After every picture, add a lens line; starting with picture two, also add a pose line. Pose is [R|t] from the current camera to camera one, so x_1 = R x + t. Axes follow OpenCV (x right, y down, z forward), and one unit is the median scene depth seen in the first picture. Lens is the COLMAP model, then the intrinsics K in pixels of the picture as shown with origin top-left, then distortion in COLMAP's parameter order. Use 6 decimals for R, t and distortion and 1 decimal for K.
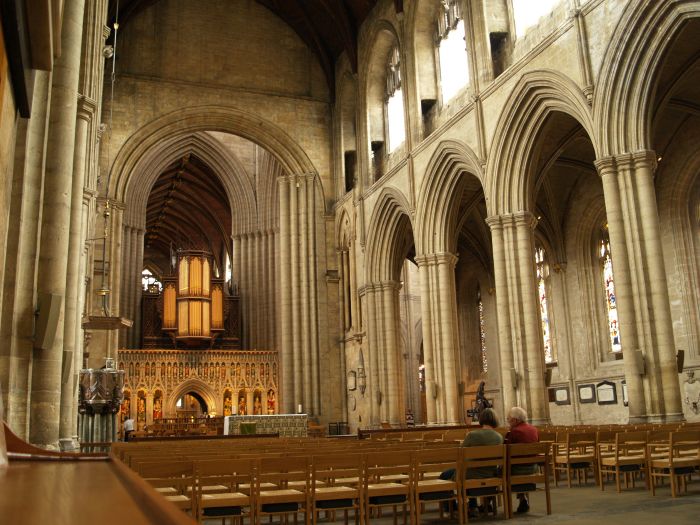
lens RADIAL K [[718.8, 0, 348.6], [0, 718.8, 262.8], [0, 0, 1]] dist [-0.050069, 0.000000]
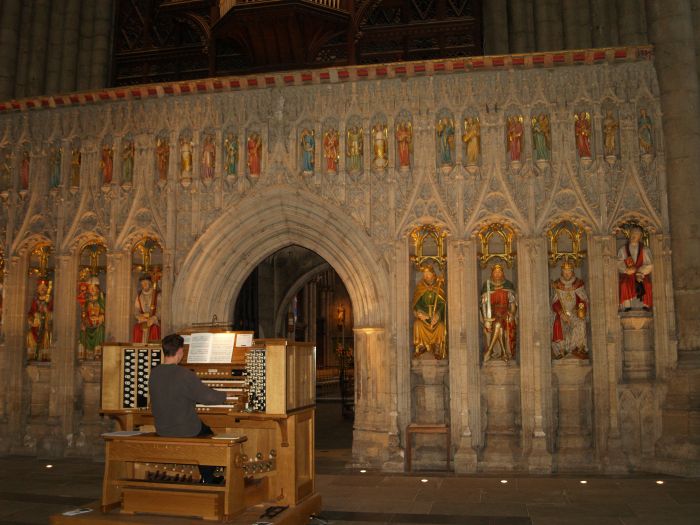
lens RADIAL K [[718.8, 0, 349.8], [0, 718.8, 262.8], [0, 0, 1]] dist [-0.050069, 0.000000]
pose [[0.898376, -0.027018, -0.438396, -0.087295], [0.074839, 0.992927, 0.092170, 0.156248], [0.432805, -0.115613, 0.894043, 0.742430]]
